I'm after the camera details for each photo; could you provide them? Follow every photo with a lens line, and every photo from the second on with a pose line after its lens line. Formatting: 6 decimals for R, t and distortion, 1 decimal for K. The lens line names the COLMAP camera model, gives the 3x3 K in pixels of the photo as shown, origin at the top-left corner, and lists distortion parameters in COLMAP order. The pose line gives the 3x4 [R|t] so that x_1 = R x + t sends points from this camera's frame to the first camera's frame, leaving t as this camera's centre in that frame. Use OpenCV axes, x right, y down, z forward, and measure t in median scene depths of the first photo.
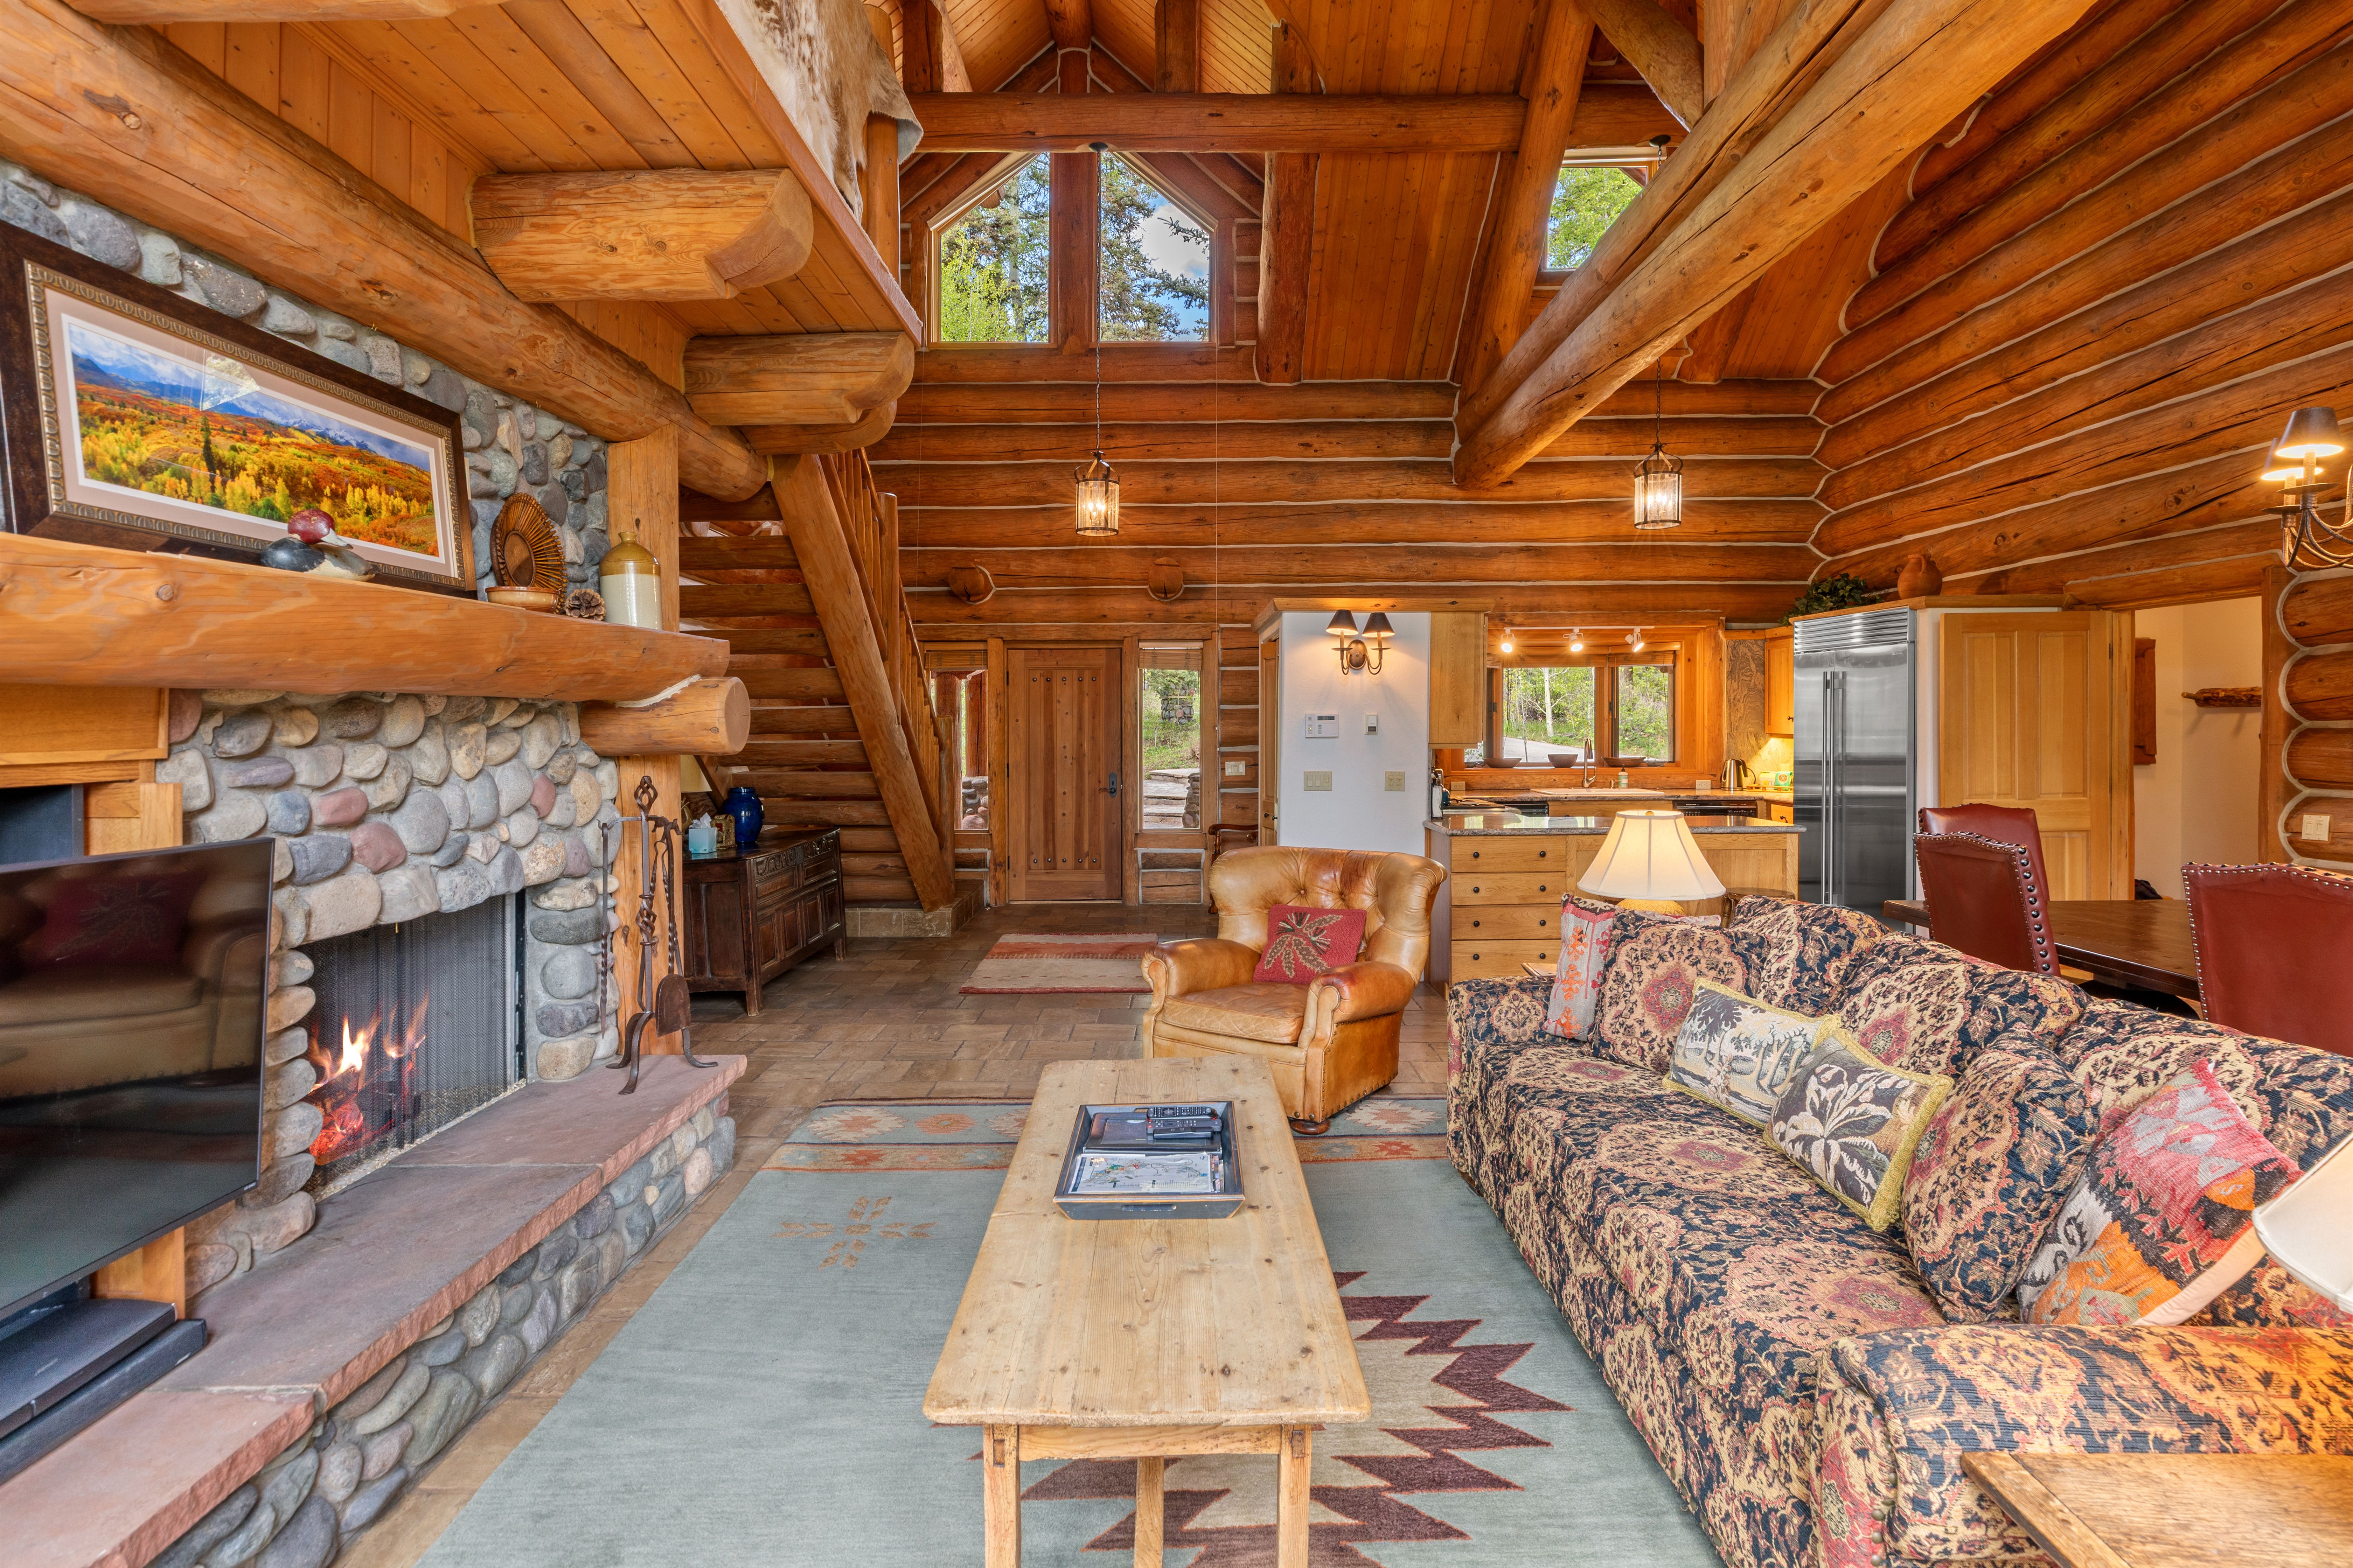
lens RADIAL K [[1167.6, 0, 1177.6], [0, 1167.6, 739.2], [0, 0, 1]] dist [-0.000353, -0.000585]
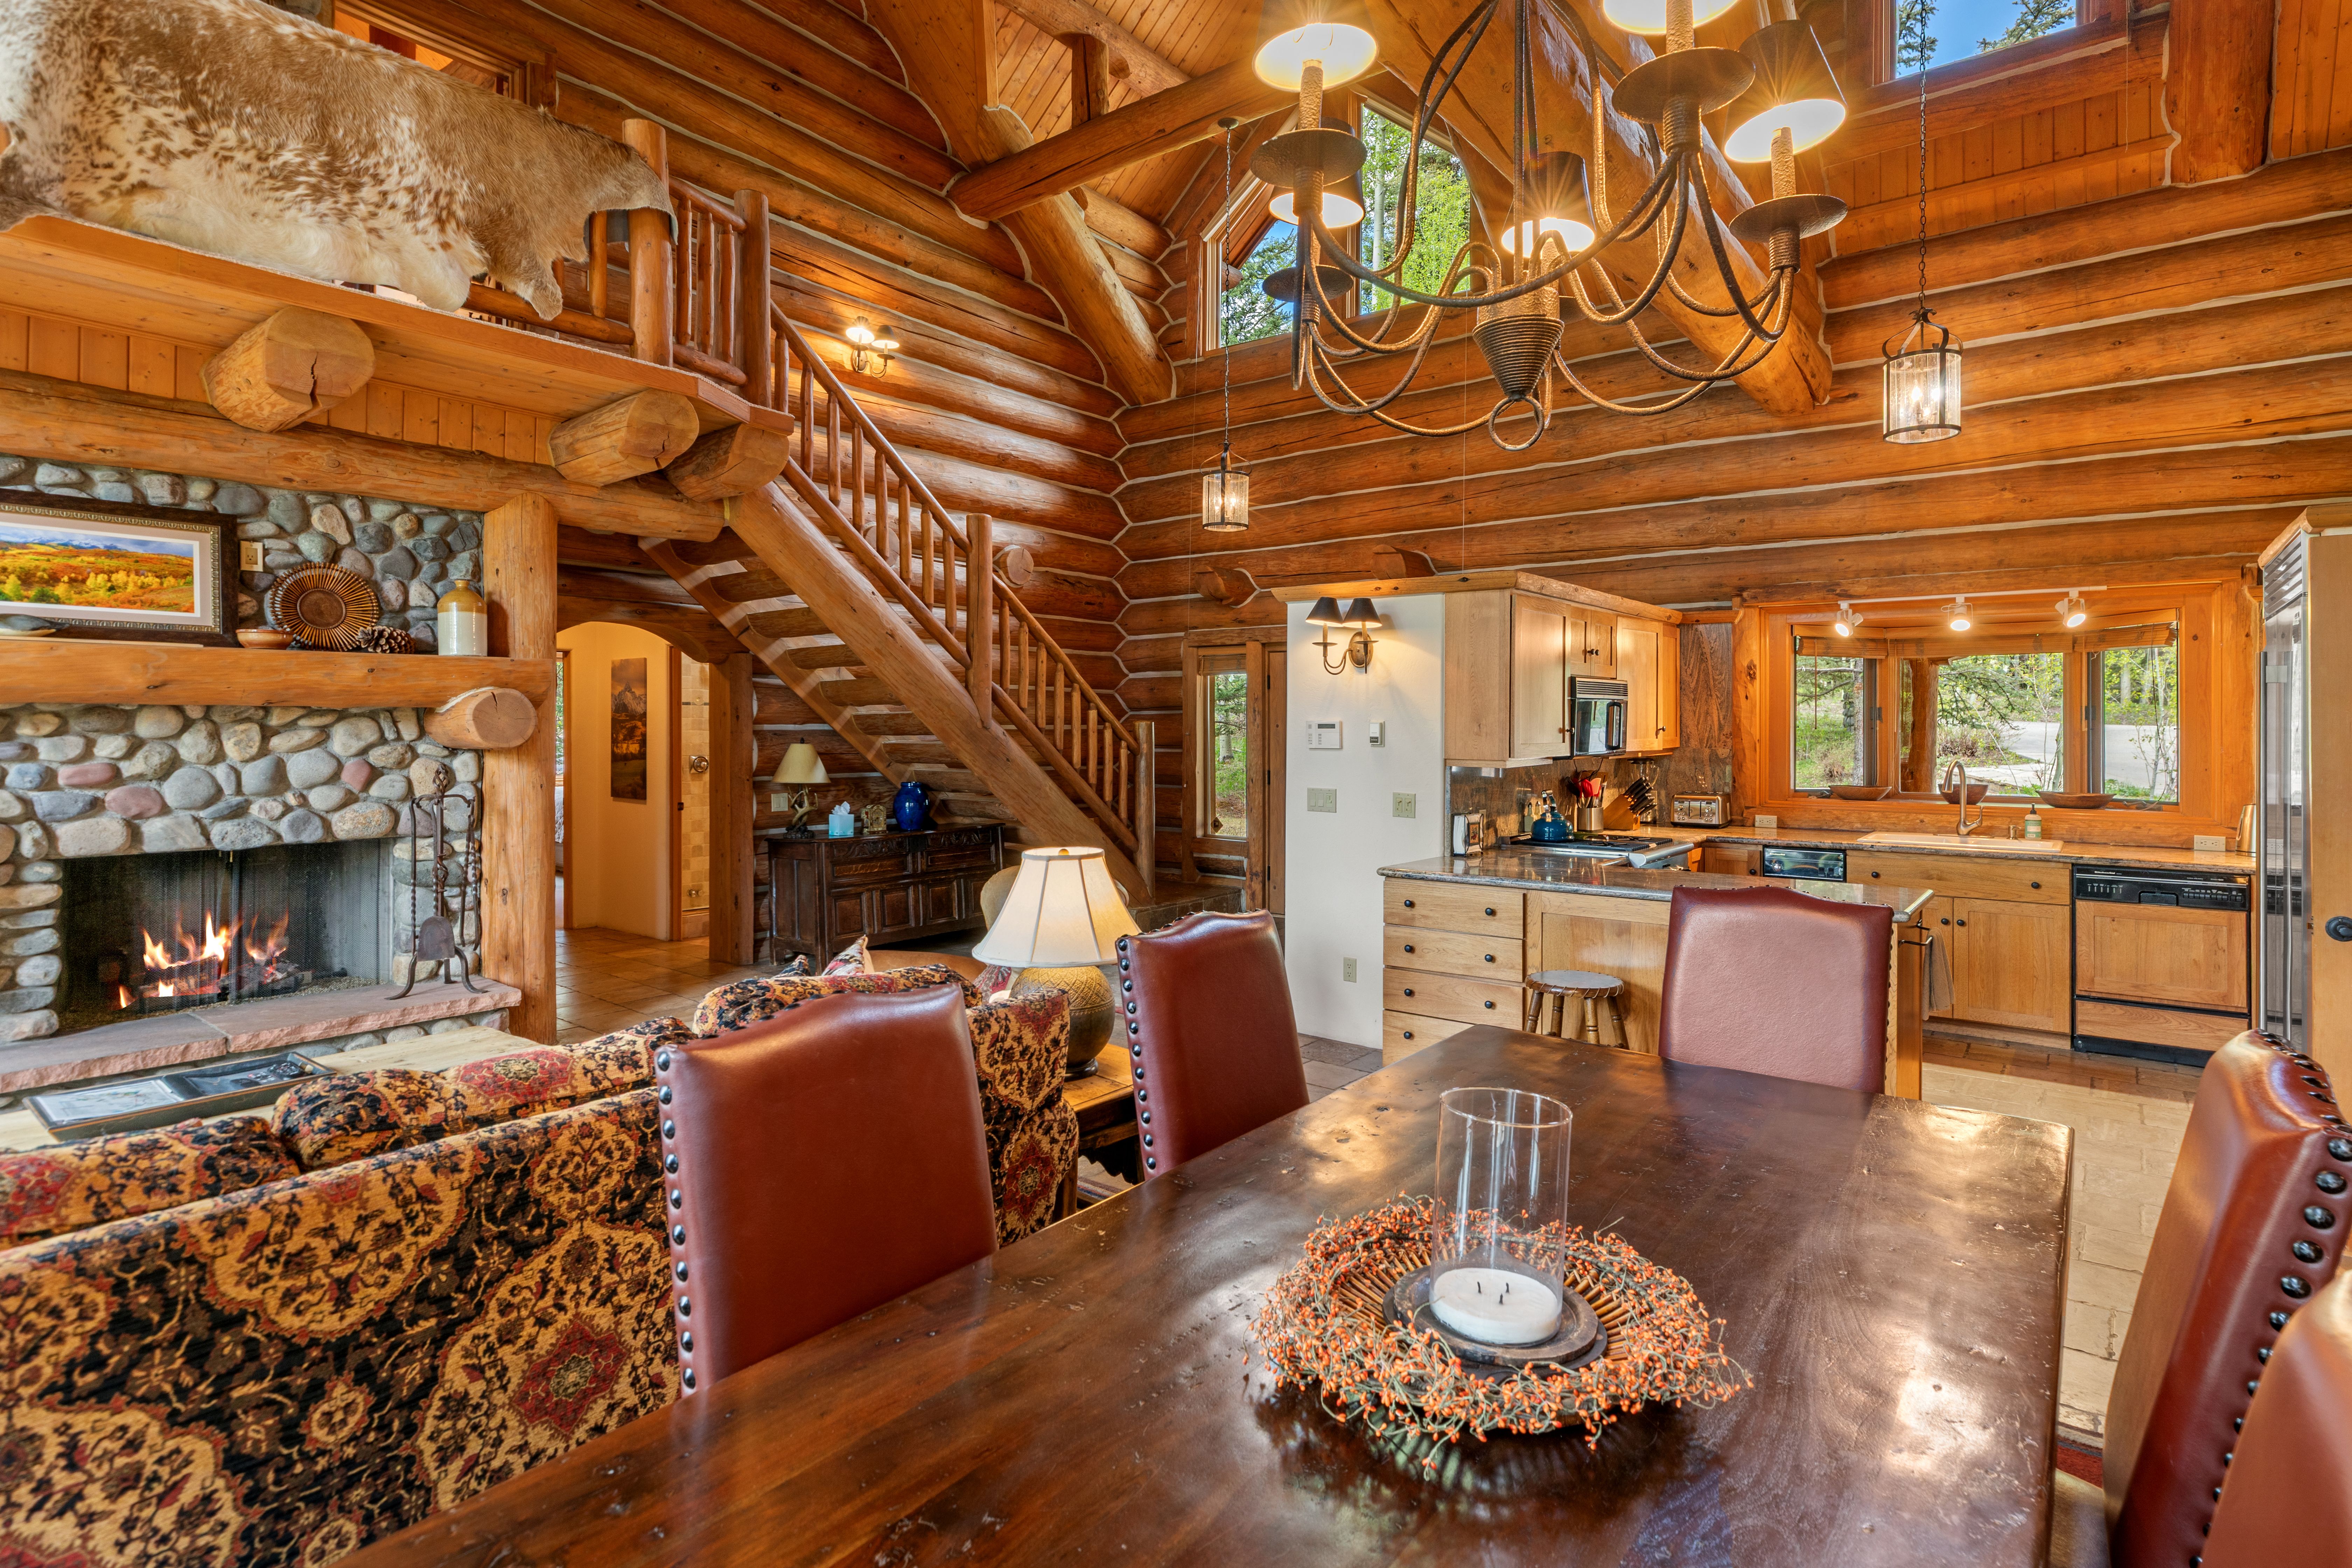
lens RADIAL K [[1176.3, 0, 1179.5], [0, 1176.3, 737.3], [0, 0, 1]] dist [-0.009919, 0.003110]
pose [[0.780705, 0.016136, -0.624692, 1.027668], [-0.018840, 0.999820, 0.002280, -0.017739], [0.624616, 0.009989, 0.780868, 0.481785]]
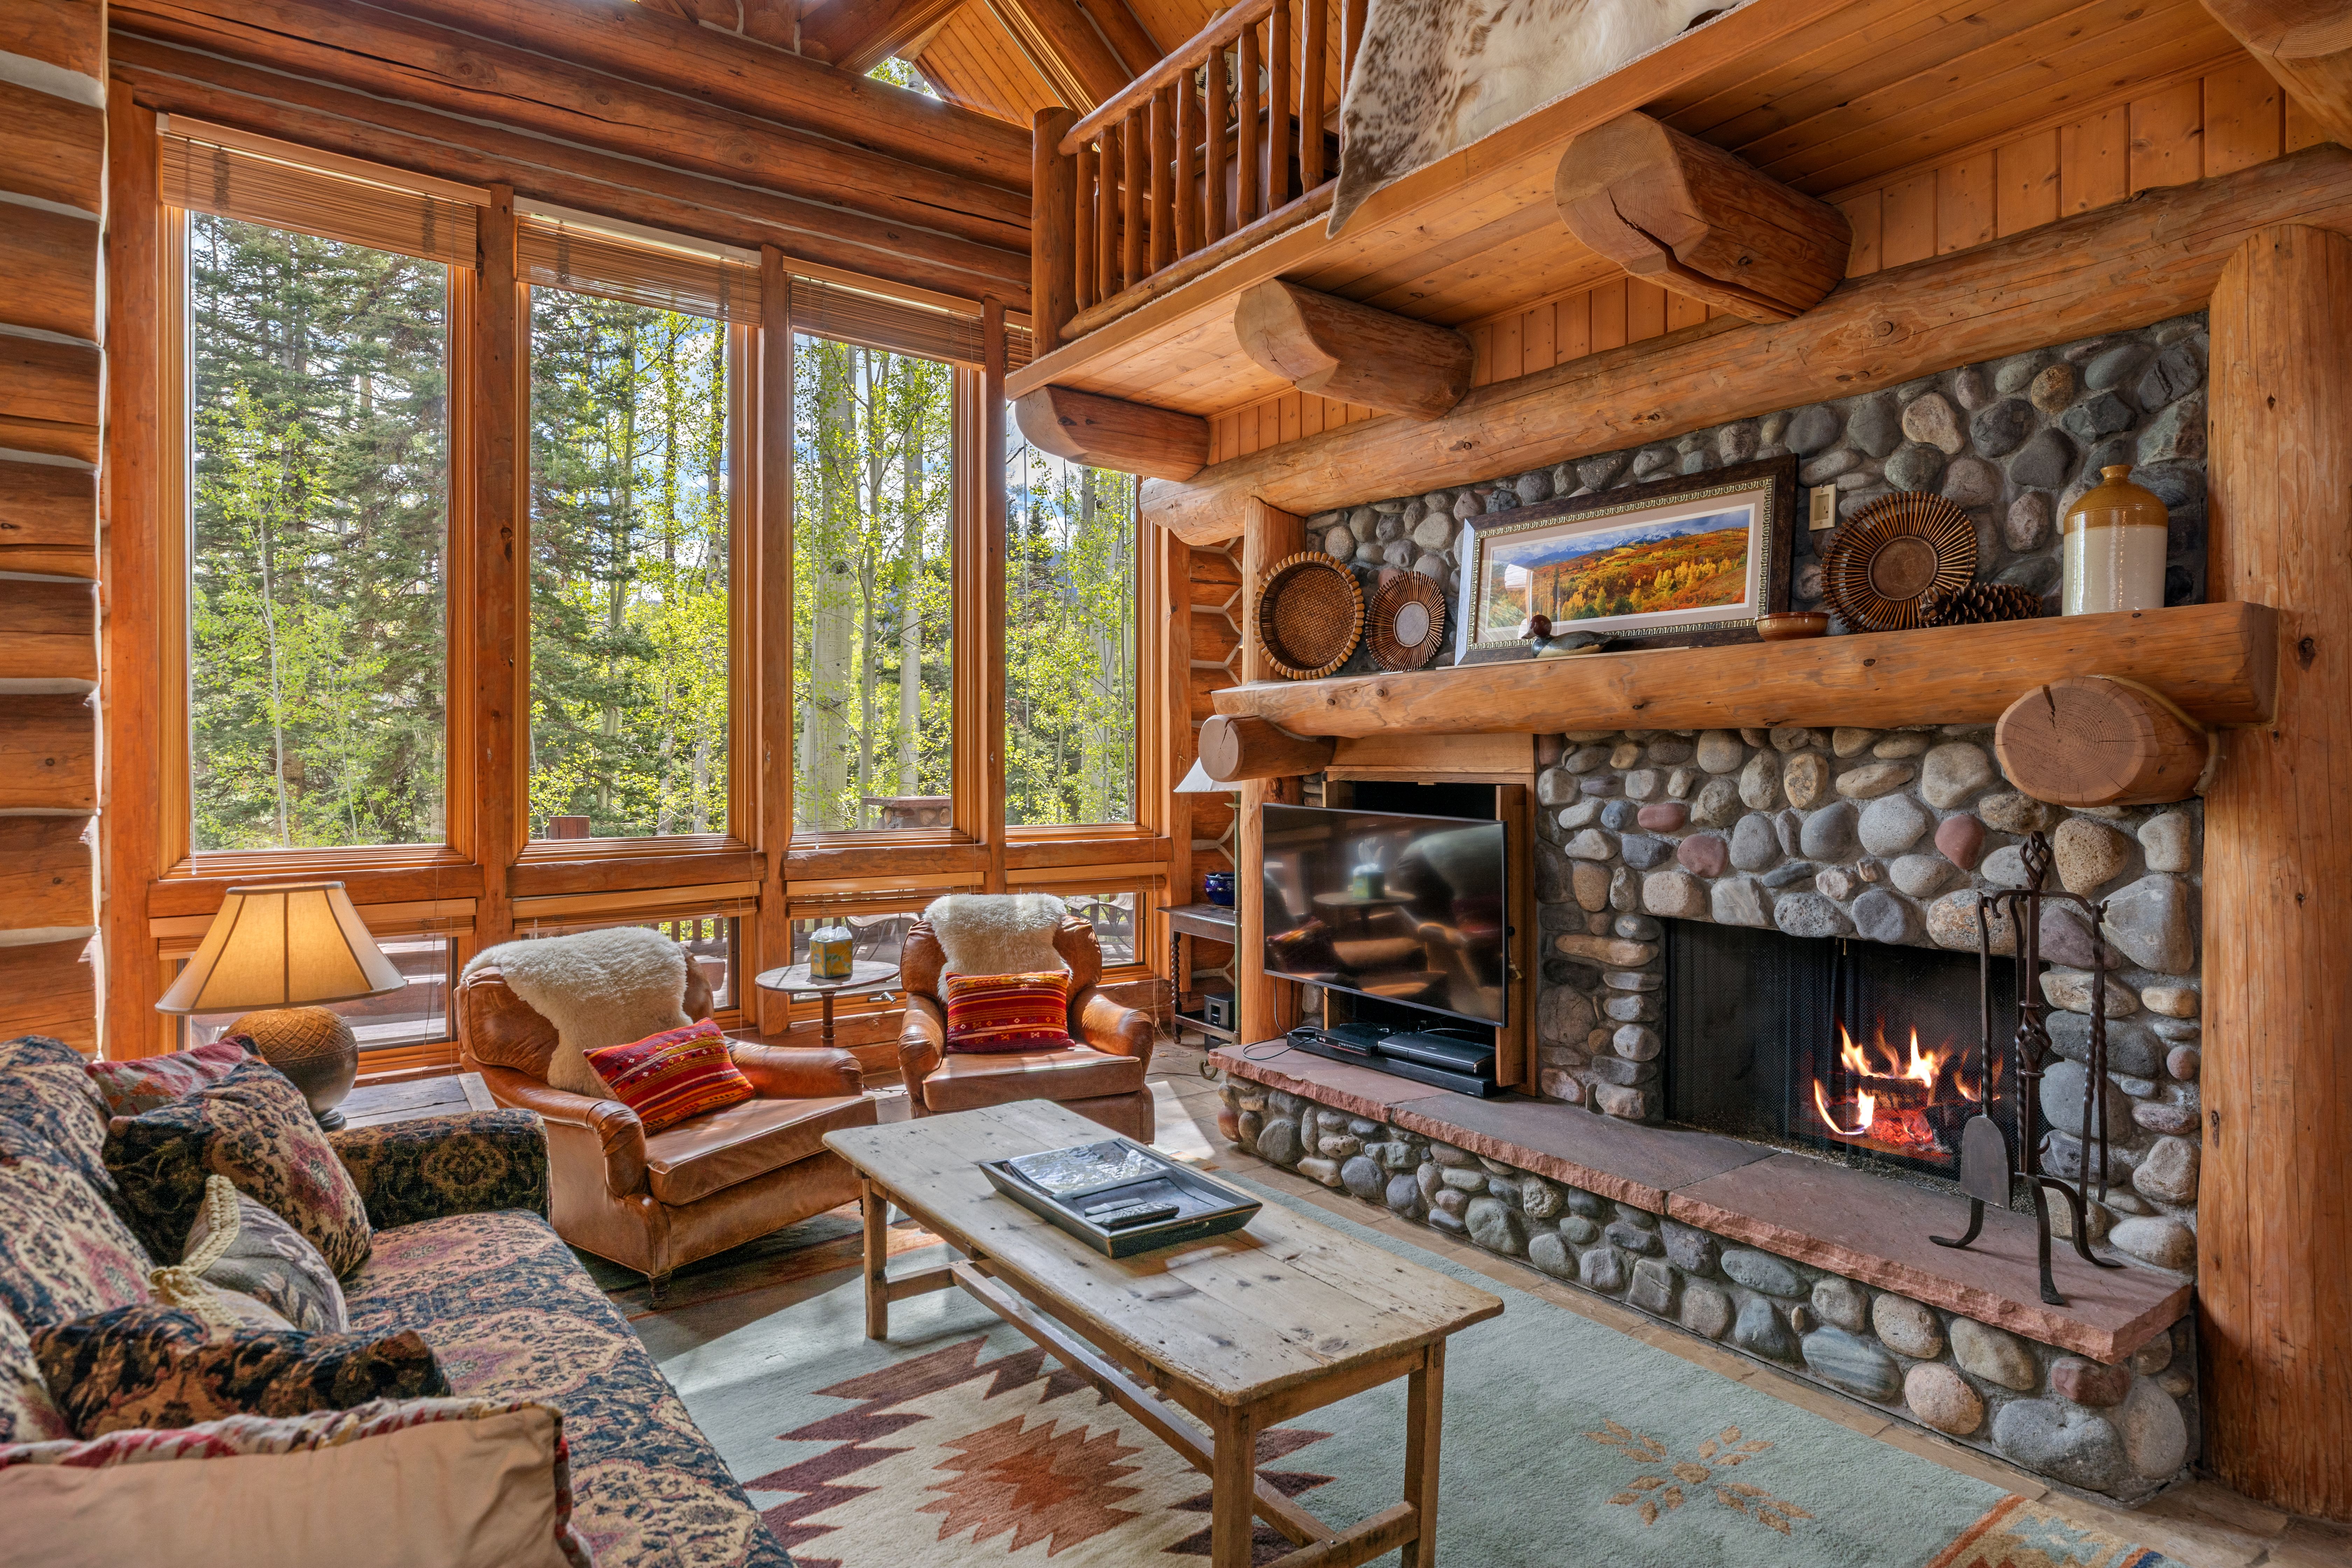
lens RADIAL K [[1281.9, 0, 1244.7], [0, 1281.9, 743.7], [0, 0, 1]] dist [0.005698, 0.000324]
pose [[-0.791758, 0.000469, -0.610835, 0.378851], [-0.004817, 0.999964, 0.007012, -0.022333], [0.610816, 0.008494, -0.791727, 1.309877]]
